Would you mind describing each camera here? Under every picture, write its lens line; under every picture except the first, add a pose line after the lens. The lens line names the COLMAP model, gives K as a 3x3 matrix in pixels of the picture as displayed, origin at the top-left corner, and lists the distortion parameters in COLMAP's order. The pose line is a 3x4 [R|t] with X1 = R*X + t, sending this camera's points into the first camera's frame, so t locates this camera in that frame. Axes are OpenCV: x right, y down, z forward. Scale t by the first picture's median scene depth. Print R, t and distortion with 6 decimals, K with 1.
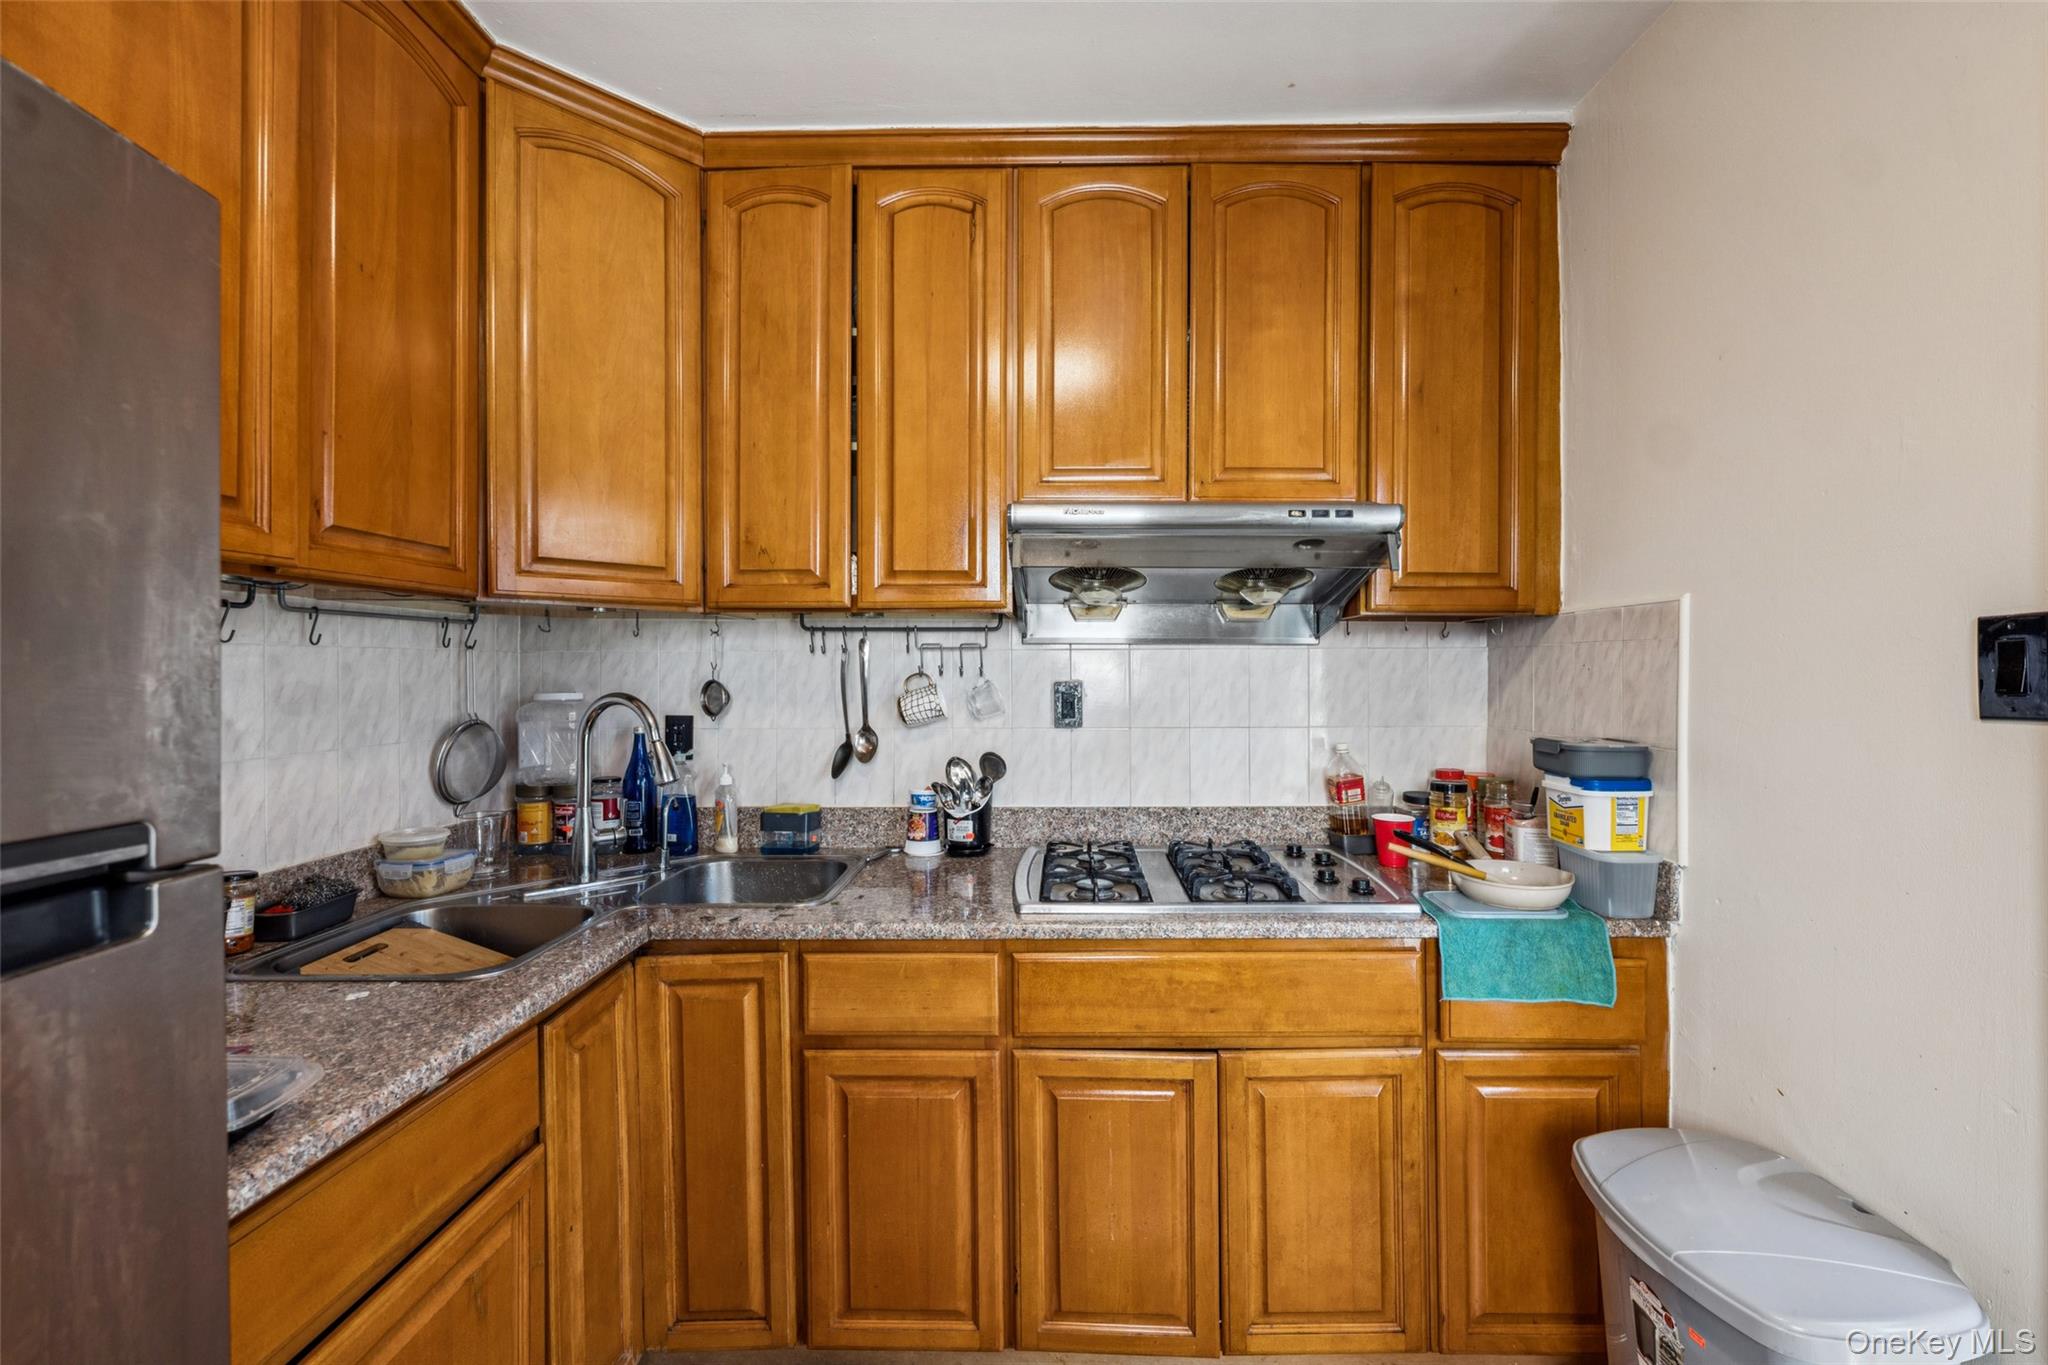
lens RADIAL K [[843.8, 0, 1036.7], [0, 843.8, 673.2], [0, 0, 1]] dist [0.002219, -0.000103]
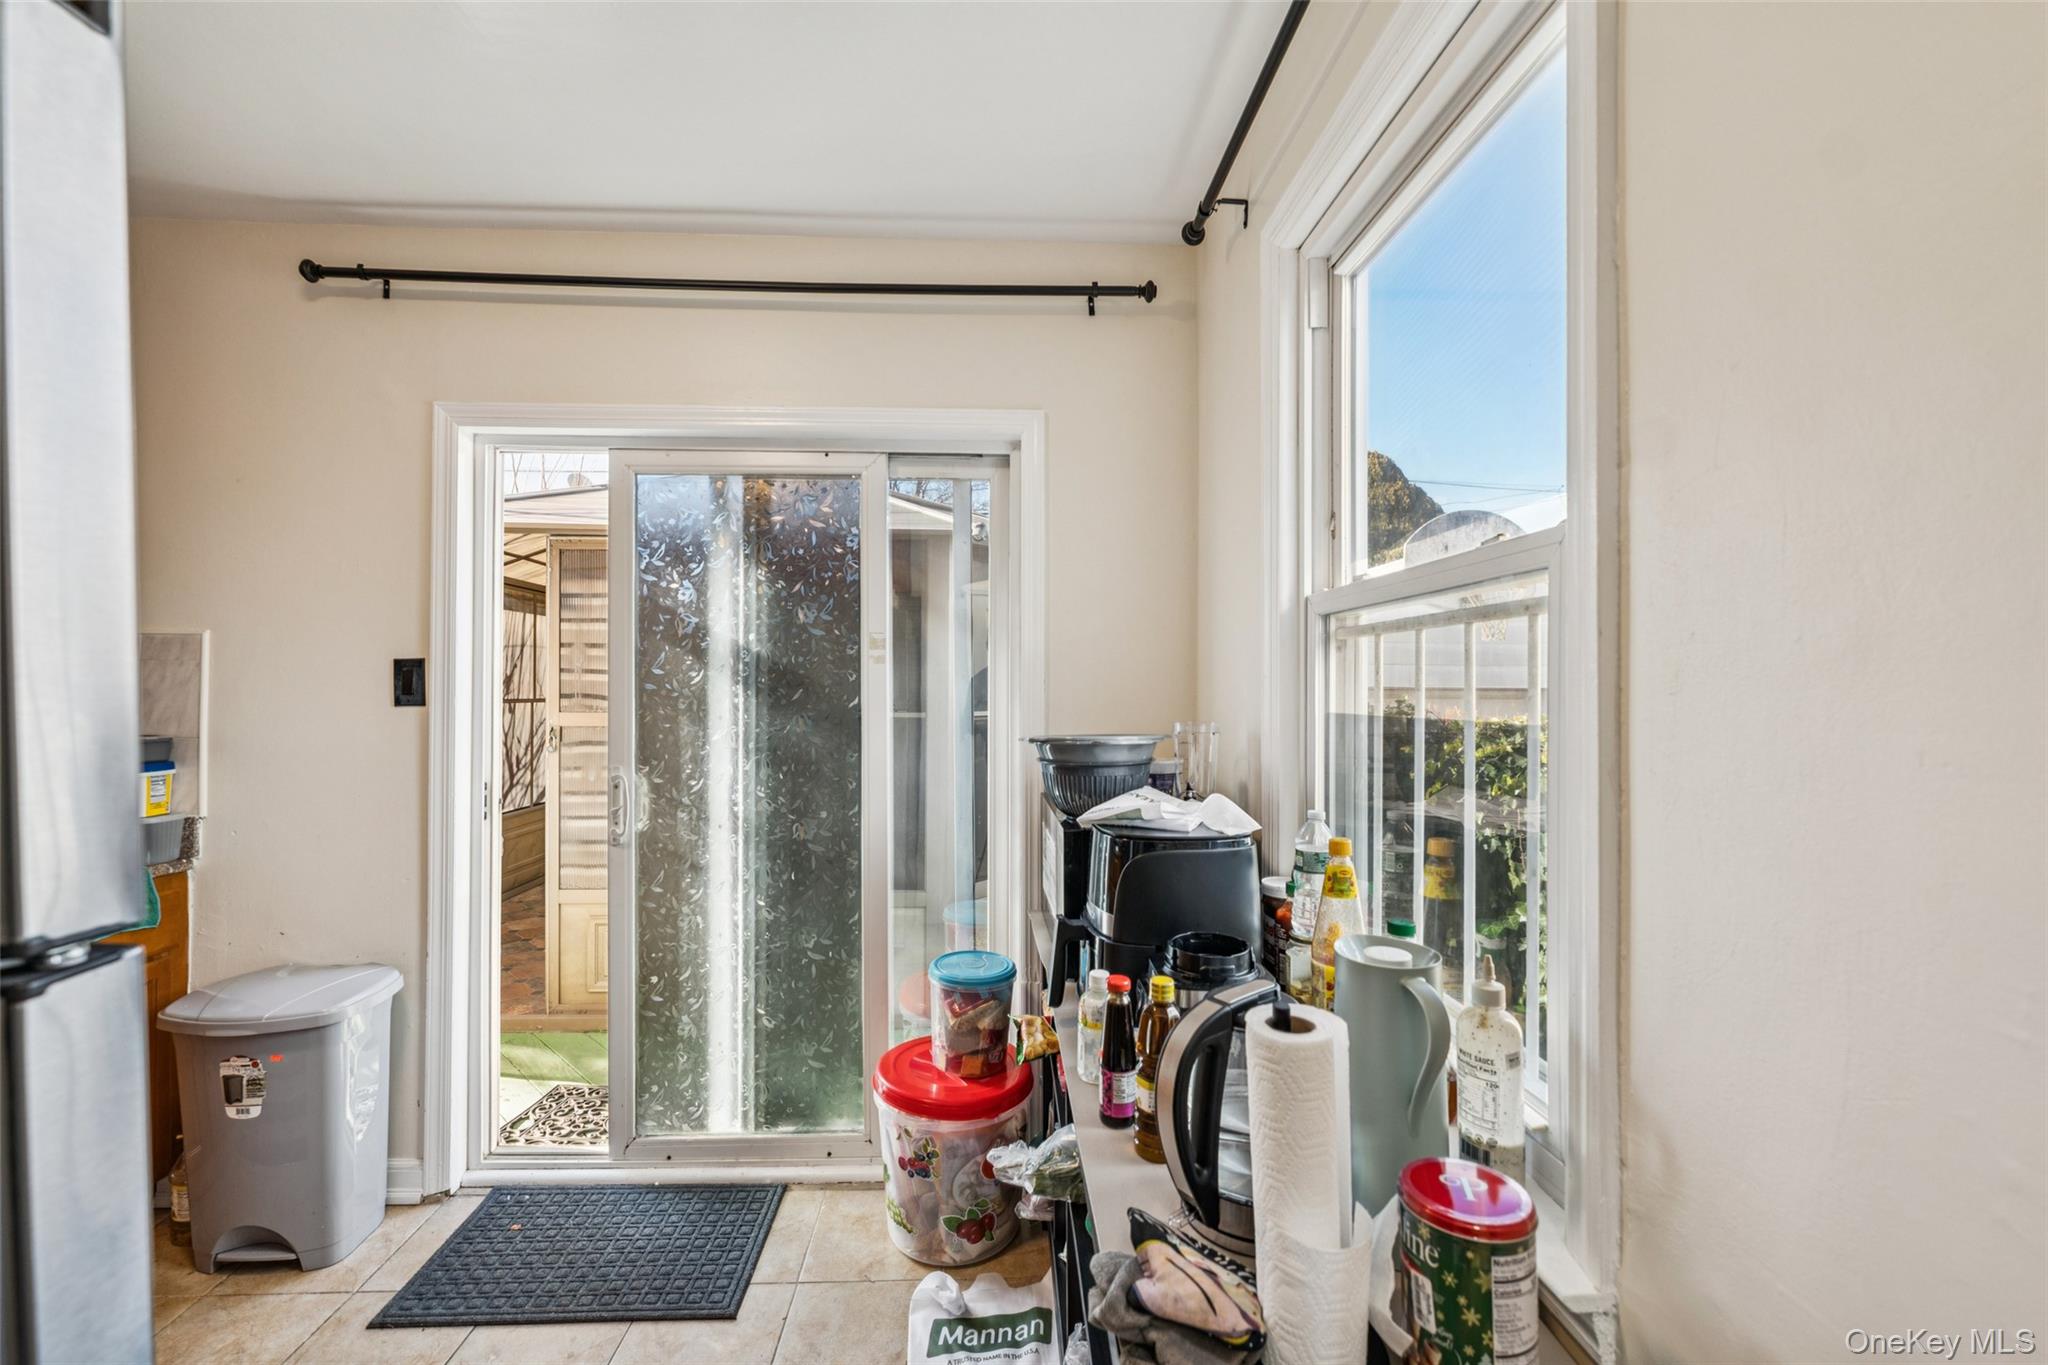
lens RADIAL K [[843.8, 0, 1036.7], [0, 843.8, 673.2], [0, 0, 1]] dist [0.002219, -0.000103]
pose [[-0.058477, 0.011898, 0.998218, -0.771510], [0.000973, 0.999929, -0.011861, -0.000636], [-0.998288, 0.000277, -0.058484, -0.346476]]
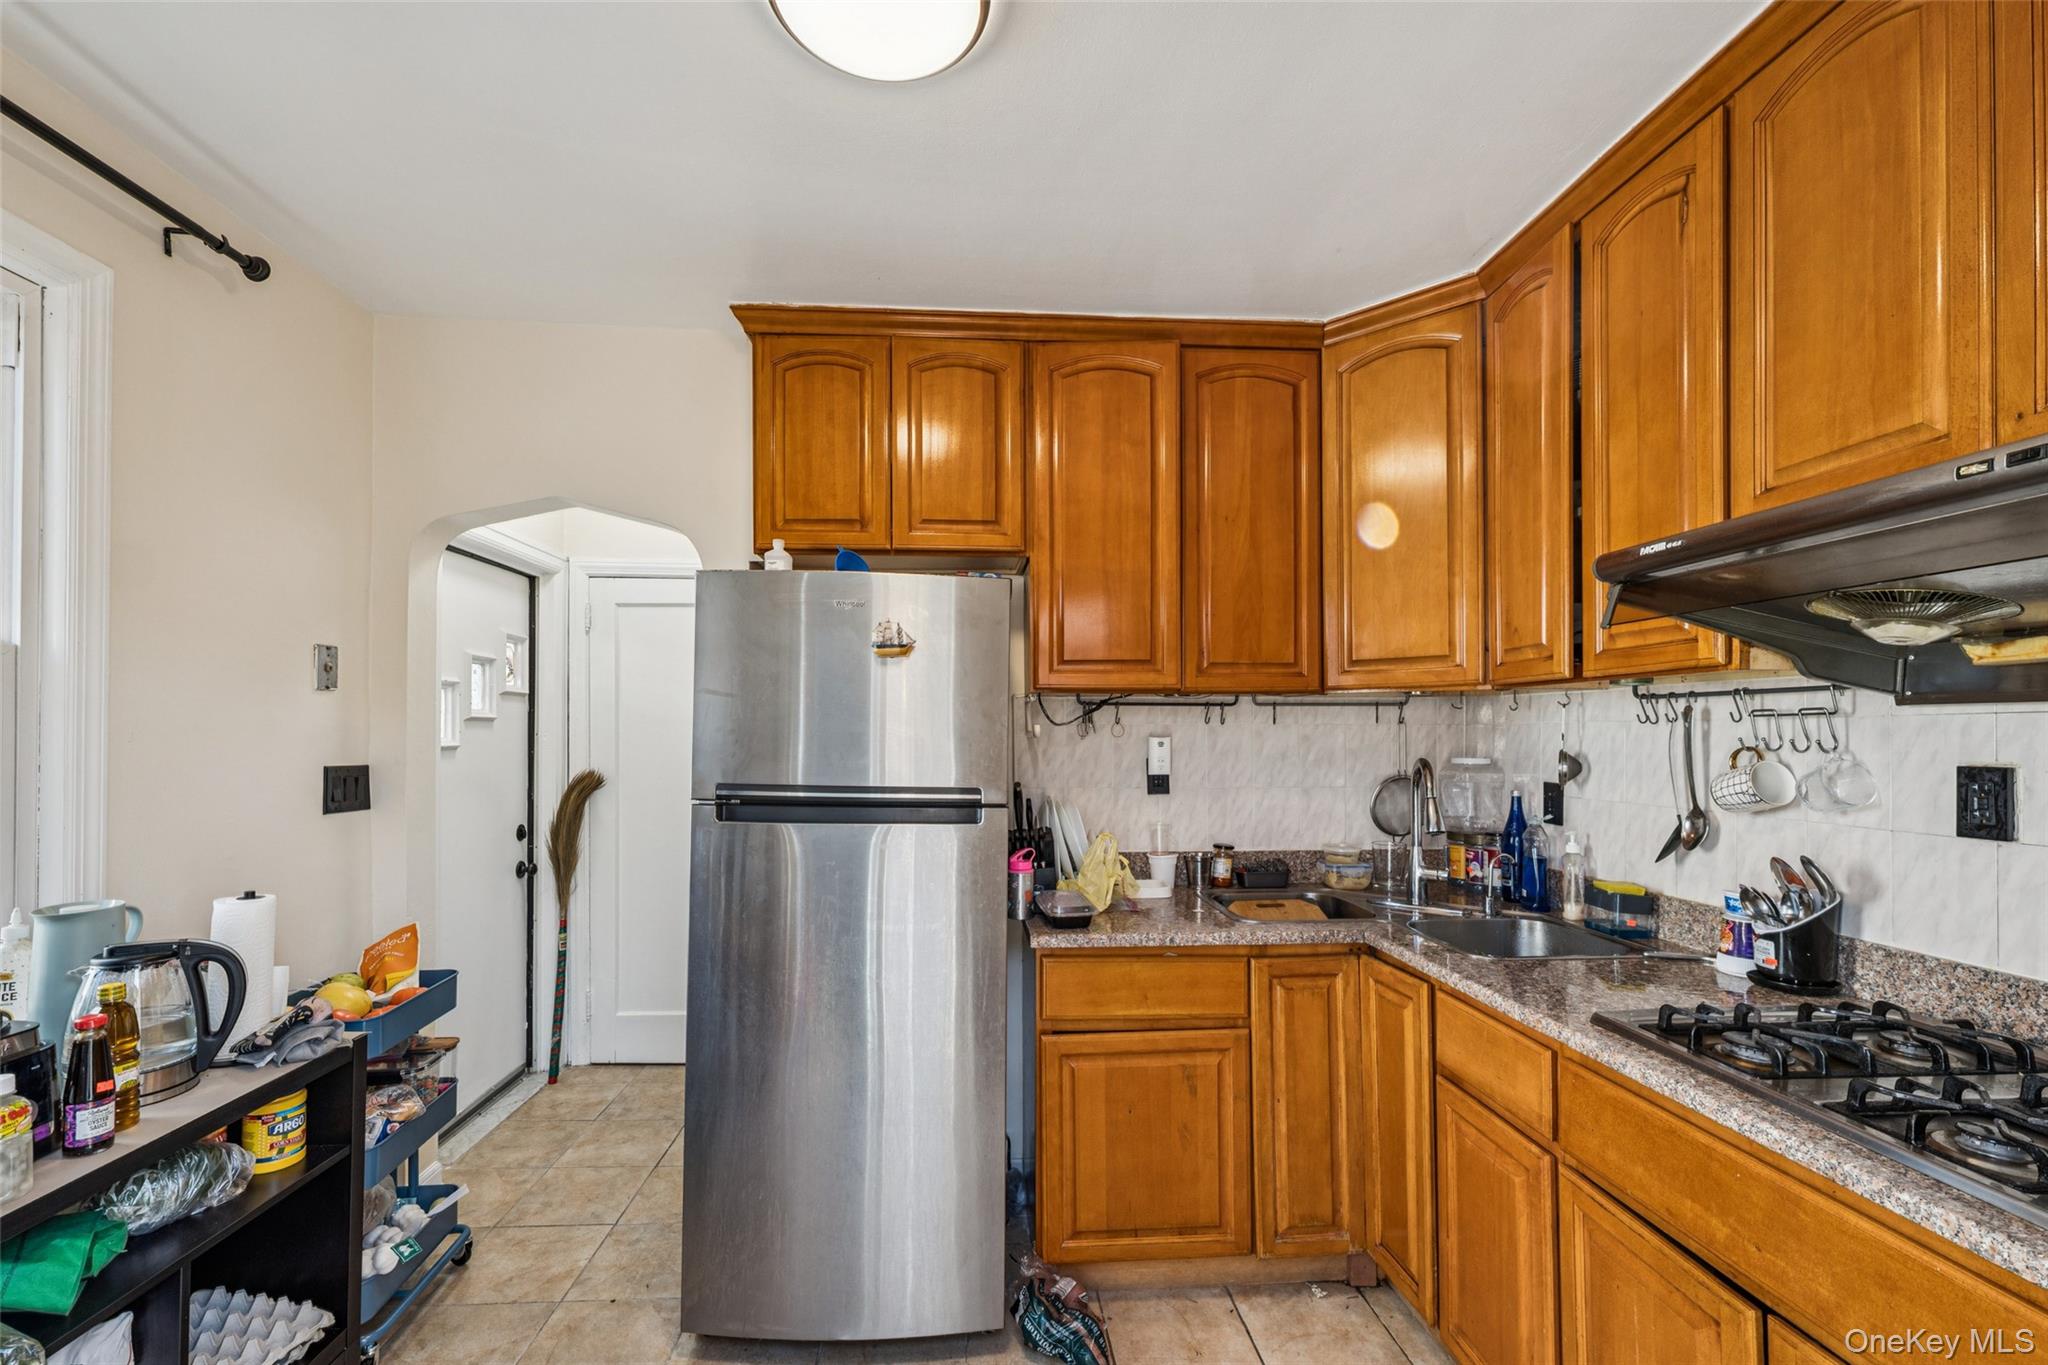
lens RADIAL K [[870.6, 0, 1018.6], [0, 870.6, 725.2], [0, 0, 1]] dist [0.001613, -0.000056]
pose [[0.071306, -0.007711, -0.997425, 0.660353], [-0.004329, 0.999958, -0.008040, -0.011225], [0.997445, 0.004891, 0.071269, 0.266378]]
